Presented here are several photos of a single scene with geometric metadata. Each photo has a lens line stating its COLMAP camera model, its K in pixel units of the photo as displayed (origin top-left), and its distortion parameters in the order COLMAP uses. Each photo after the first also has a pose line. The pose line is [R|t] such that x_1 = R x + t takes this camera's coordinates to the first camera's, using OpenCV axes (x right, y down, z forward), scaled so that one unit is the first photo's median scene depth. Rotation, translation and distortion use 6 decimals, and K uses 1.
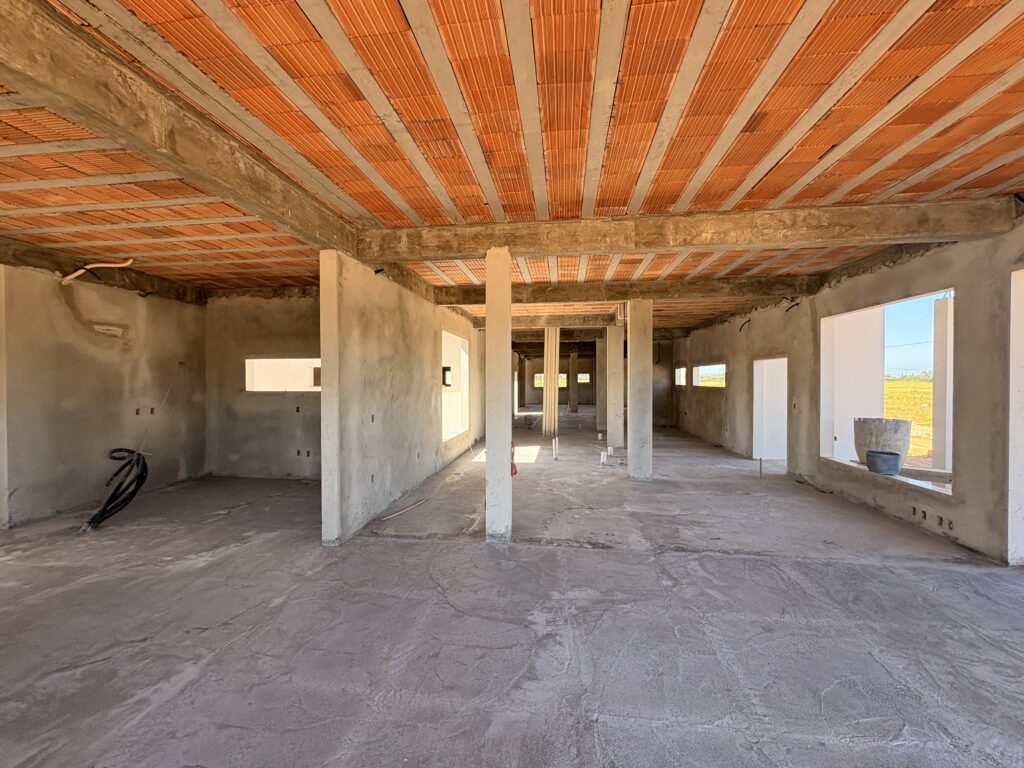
lens RADIAL K [[404.9, 0, 512.0], [0, 404.9, 384.0], [0, 0, 1]] dist [-0.000738, 0.000301]
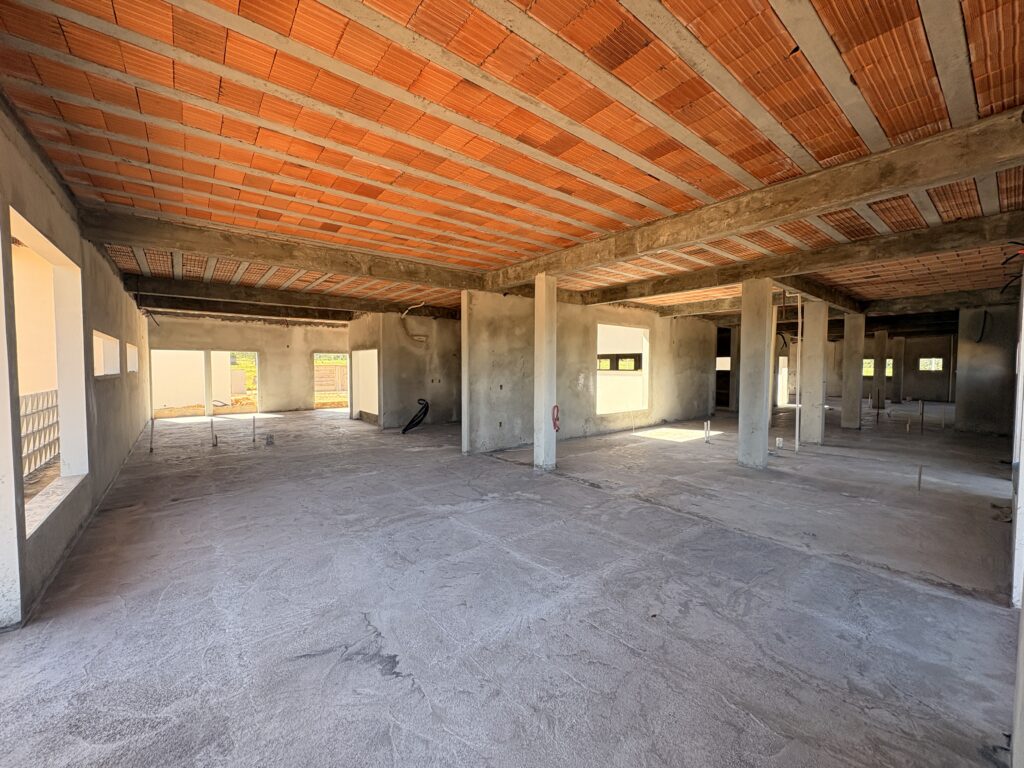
lens RADIAL K [[404.9, 0, 512.0], [0, 404.9, 384.0], [0, 0, 1]] dist [-0.000738, 0.000301]
pose [[0.722139, 0.032032, -0.691006, 0.932750], [-0.010259, 0.999313, 0.035603, 0.017079], [0.691672, -0.018621, 0.721972, -0.152021]]
